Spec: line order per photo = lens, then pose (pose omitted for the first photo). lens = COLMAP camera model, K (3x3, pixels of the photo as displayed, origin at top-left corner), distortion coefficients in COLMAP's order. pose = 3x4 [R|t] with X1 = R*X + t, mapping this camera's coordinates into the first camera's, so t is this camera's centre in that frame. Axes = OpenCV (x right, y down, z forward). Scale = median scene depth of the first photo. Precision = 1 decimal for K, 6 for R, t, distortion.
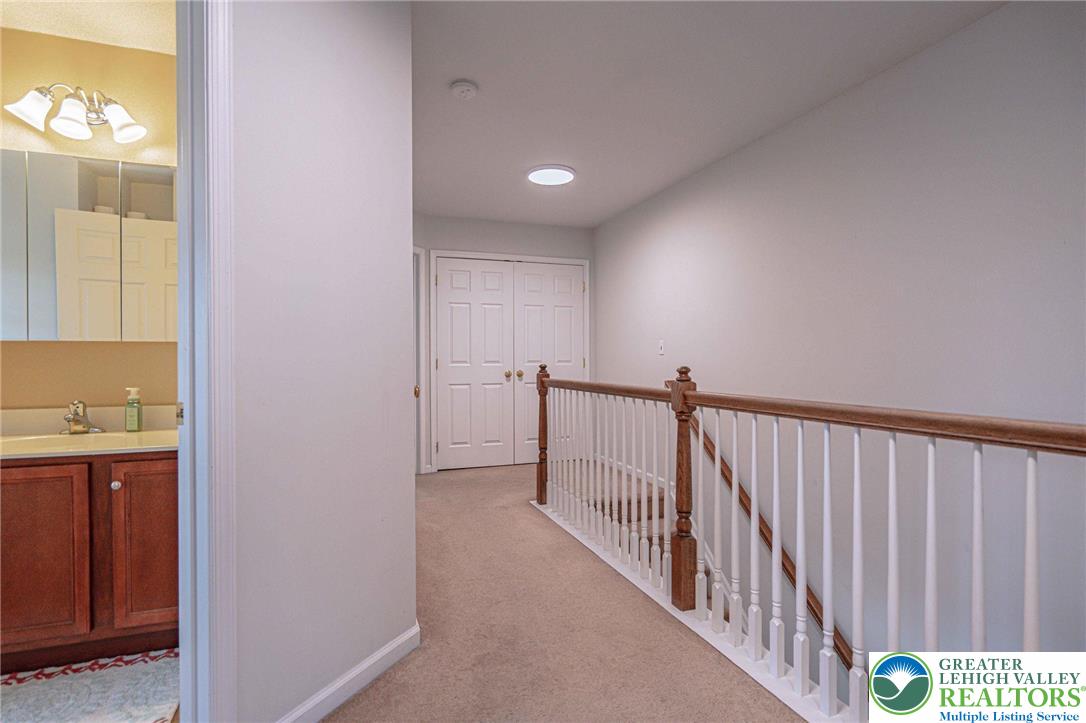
lens RADIAL K [[538.5, 0, 550.8], [0, 538.5, 364.3], [0, 0, 1]] dist [-0.001616, 0.000299]
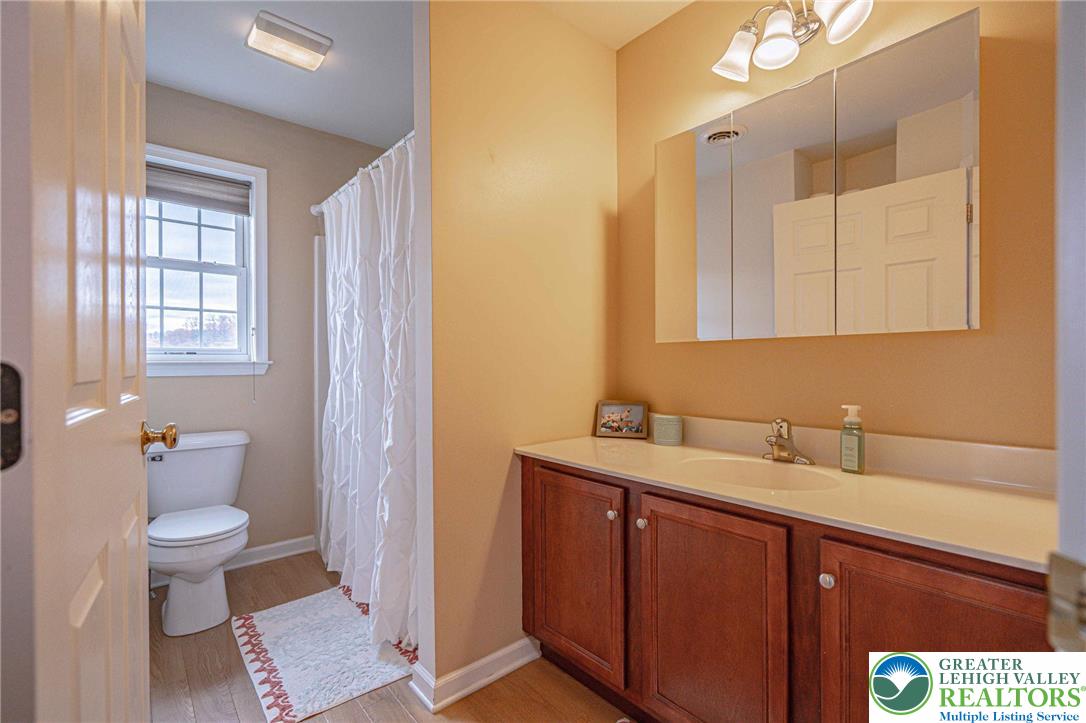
lens RADIAL K [[492.5, 0, 543.0], [0, 492.5, 361.5], [0, 0, 1]] dist [0.000099, 0.000000]
pose [[0.353868, 0.000648, -0.935295, -0.365124], [-0.003911, 0.999992, -0.000787, -0.007435], [0.935287, 0.003937, 0.353868, 0.456963]]
